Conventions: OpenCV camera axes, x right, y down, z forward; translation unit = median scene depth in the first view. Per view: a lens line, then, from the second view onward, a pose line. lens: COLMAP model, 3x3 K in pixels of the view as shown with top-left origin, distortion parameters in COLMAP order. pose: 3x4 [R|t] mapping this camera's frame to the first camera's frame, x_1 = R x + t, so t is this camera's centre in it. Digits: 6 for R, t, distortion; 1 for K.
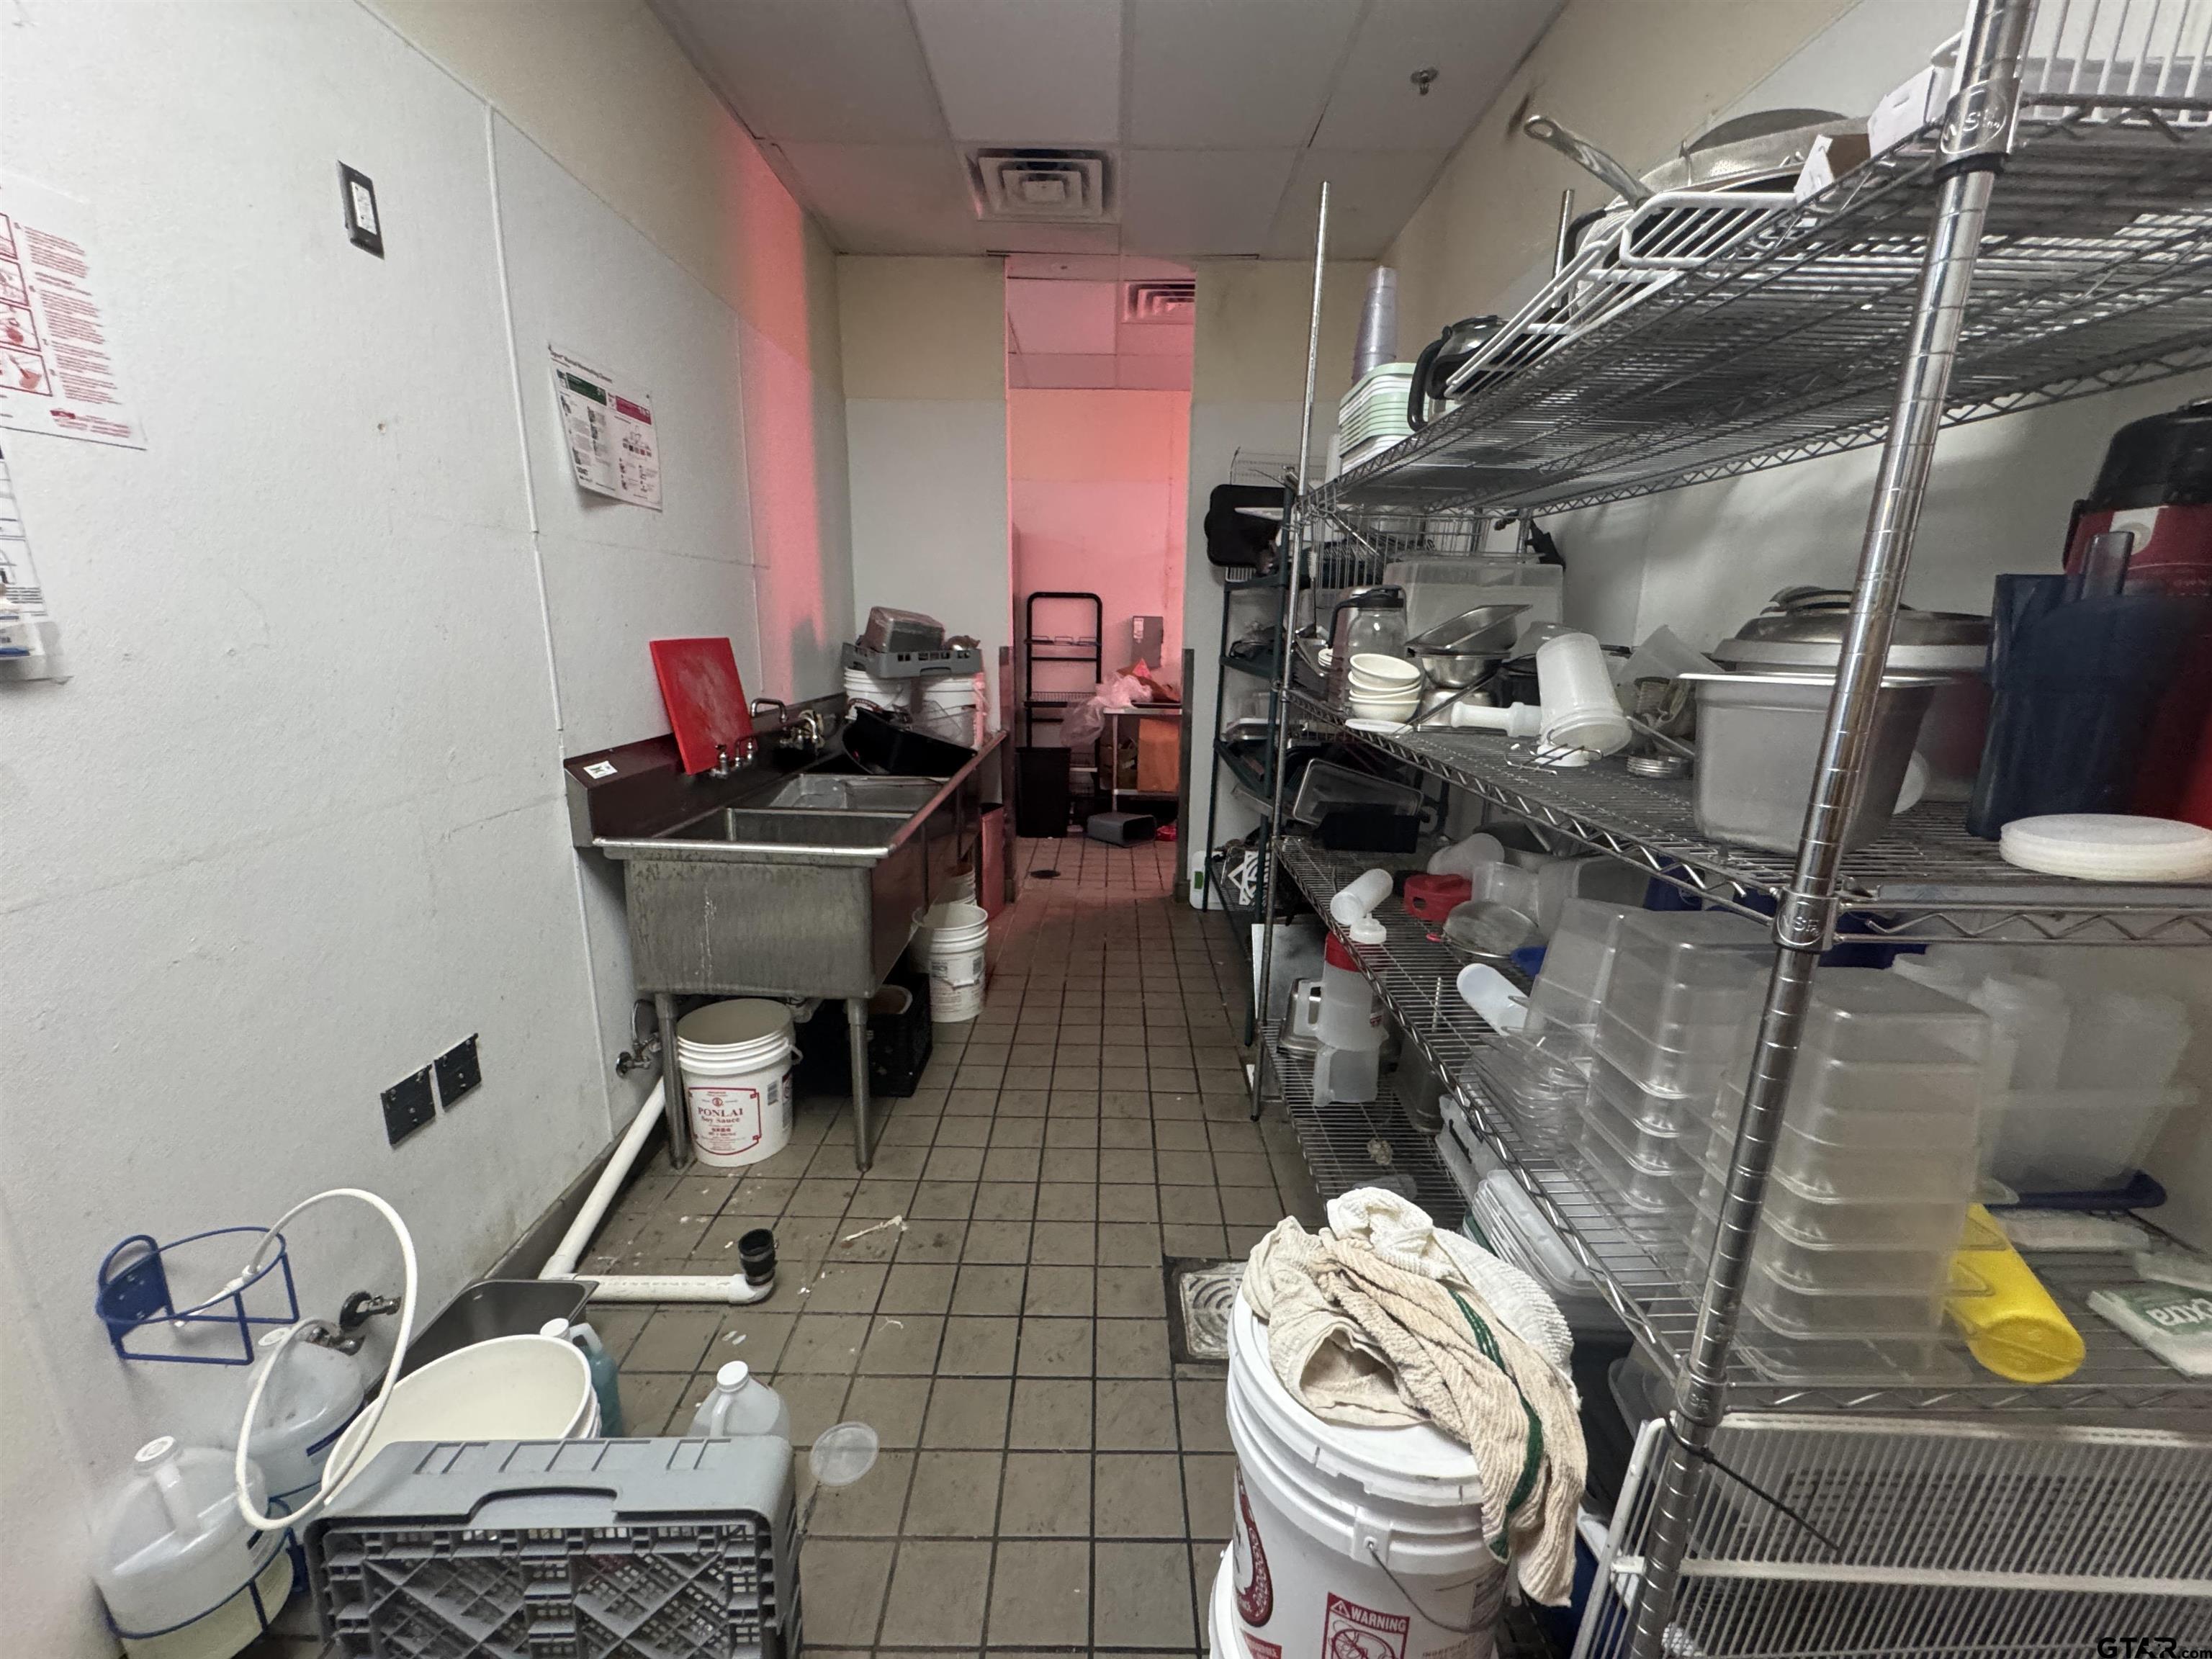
lens RADIAL K [[886.9, 0, 1106.2], [0, 886.9, 828.6], [0, 0, 1]] dist [-0.003442, 0.000071]
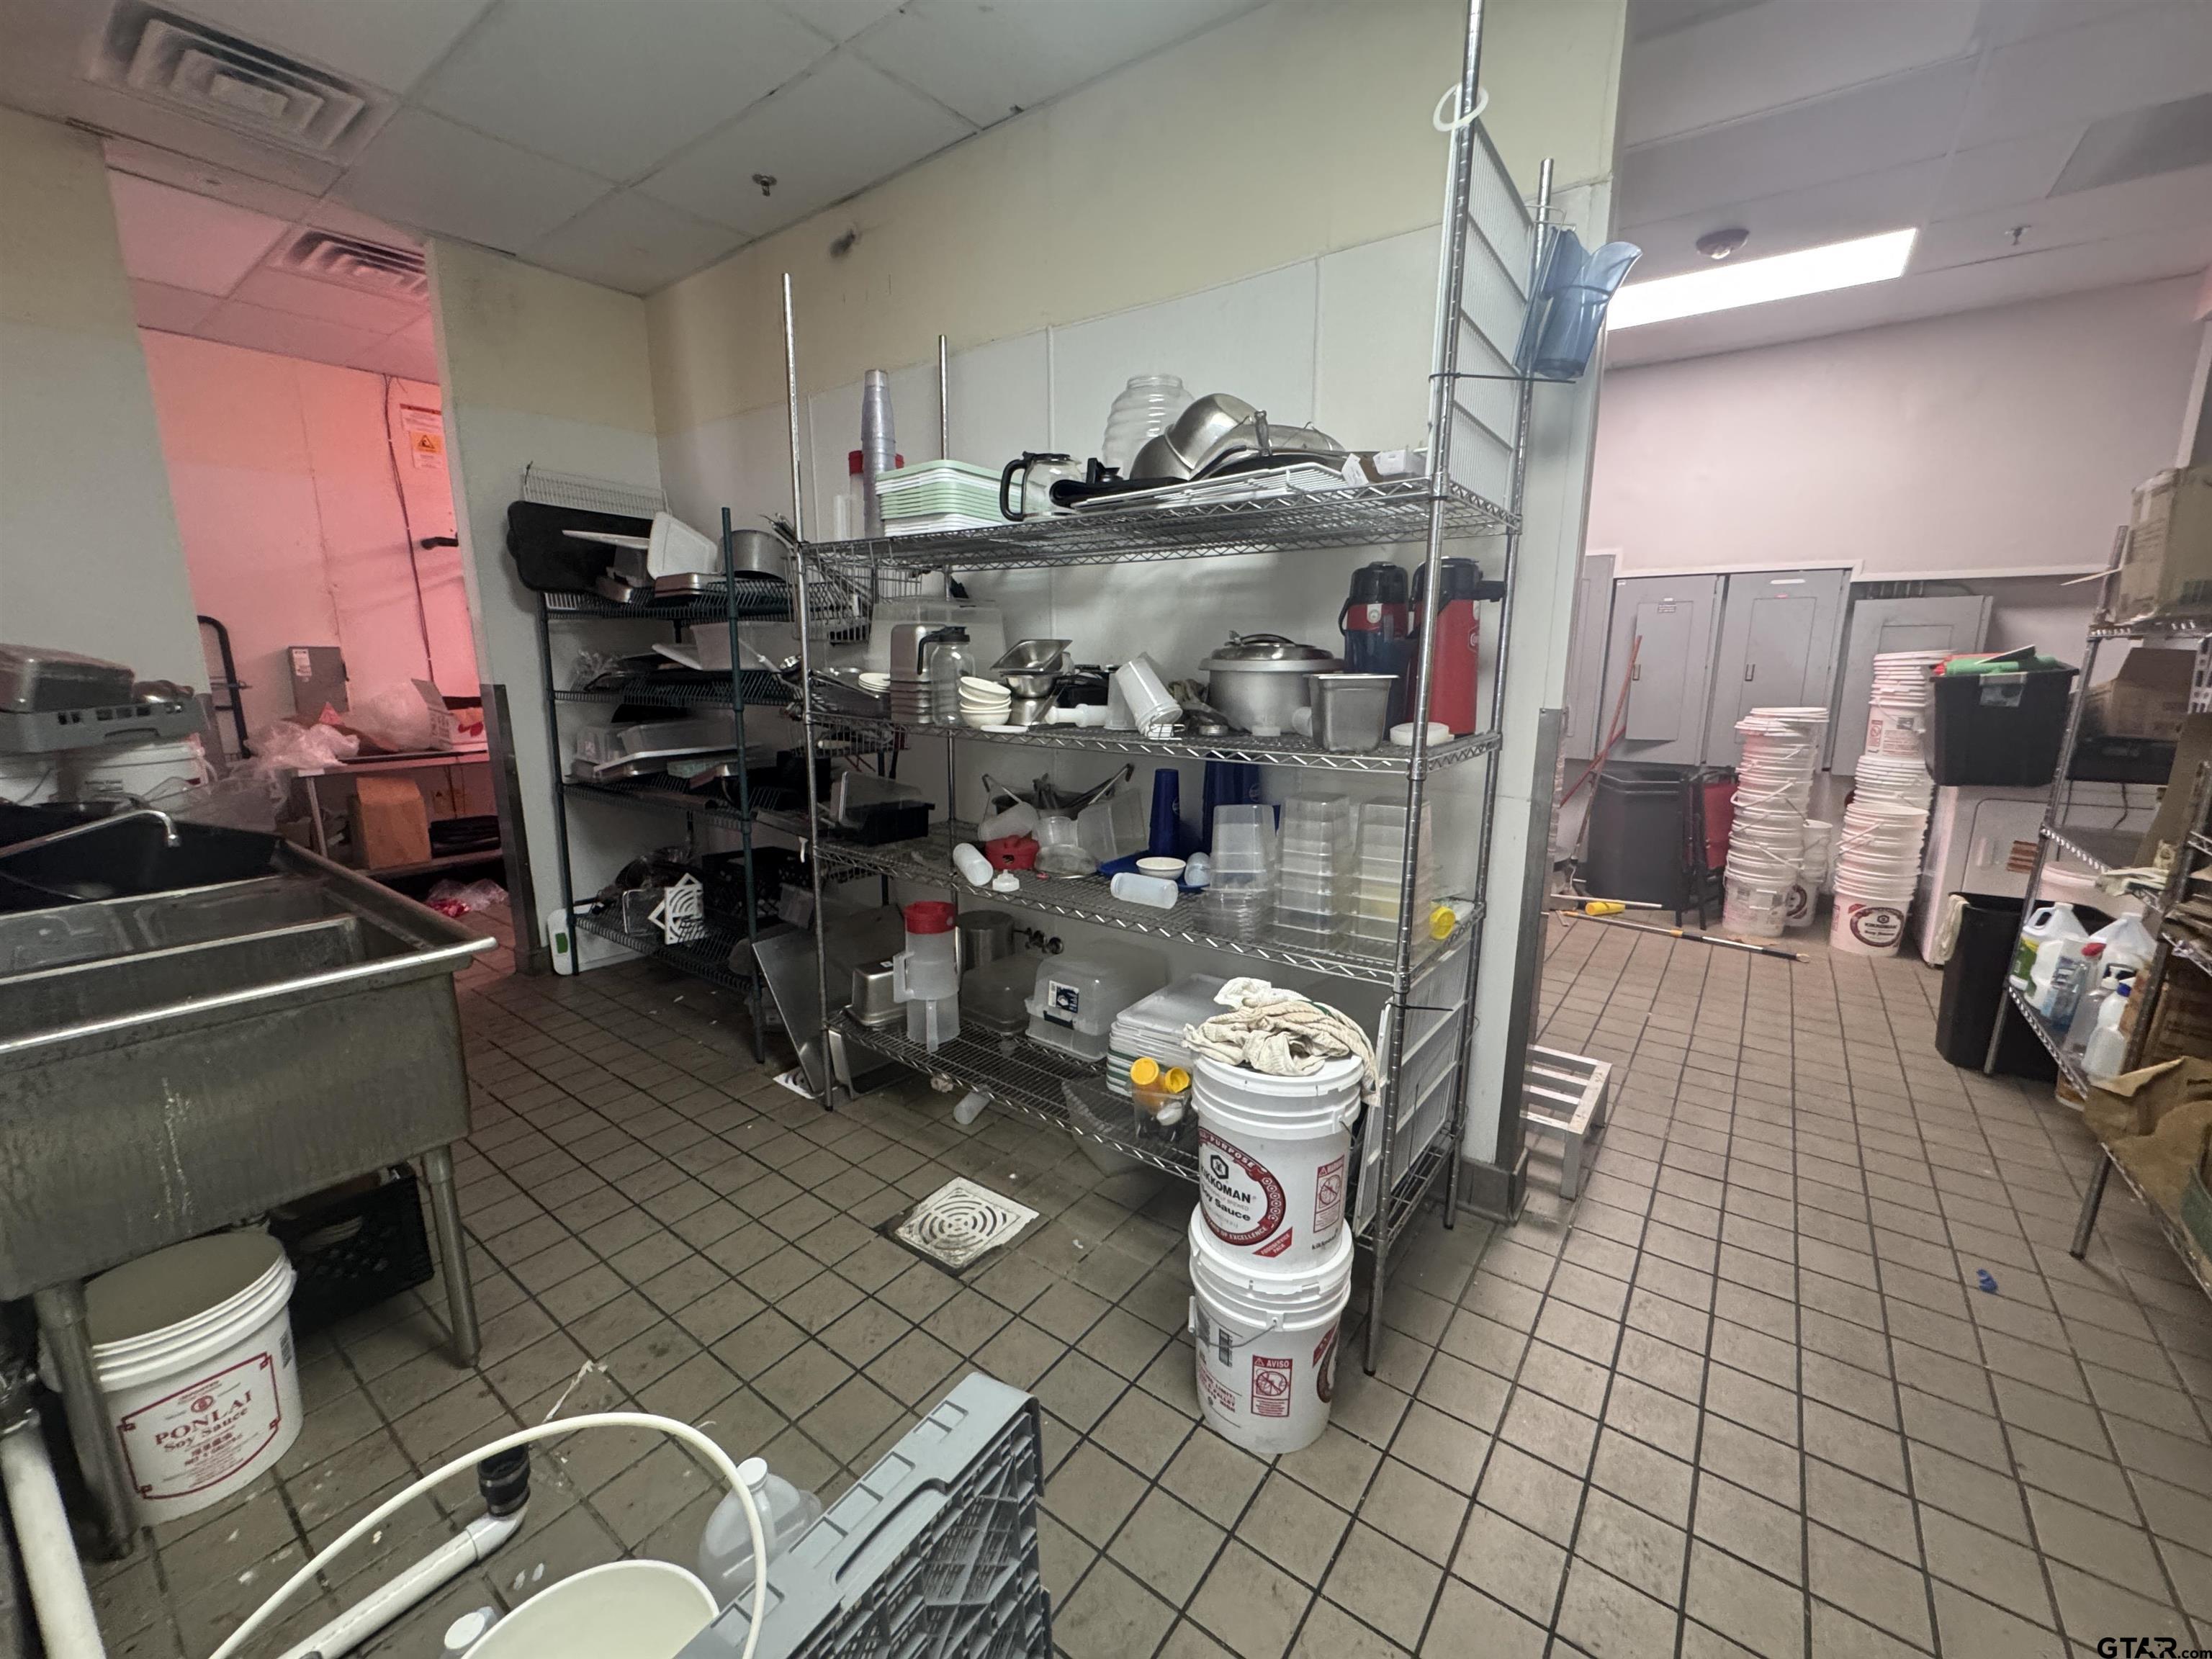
lens RADIAL K [[886.9, 0, 1102.4], [0, 886.9, 831.0], [0, 0, 1]] dist [-0.003442, 0.000071]
pose [[0.597627, -0.177418, 0.781898, -0.297962], [0.193540, 0.978294, 0.074053, -0.014820], [-0.778064, 0.107072, 0.618992, 0.024397]]
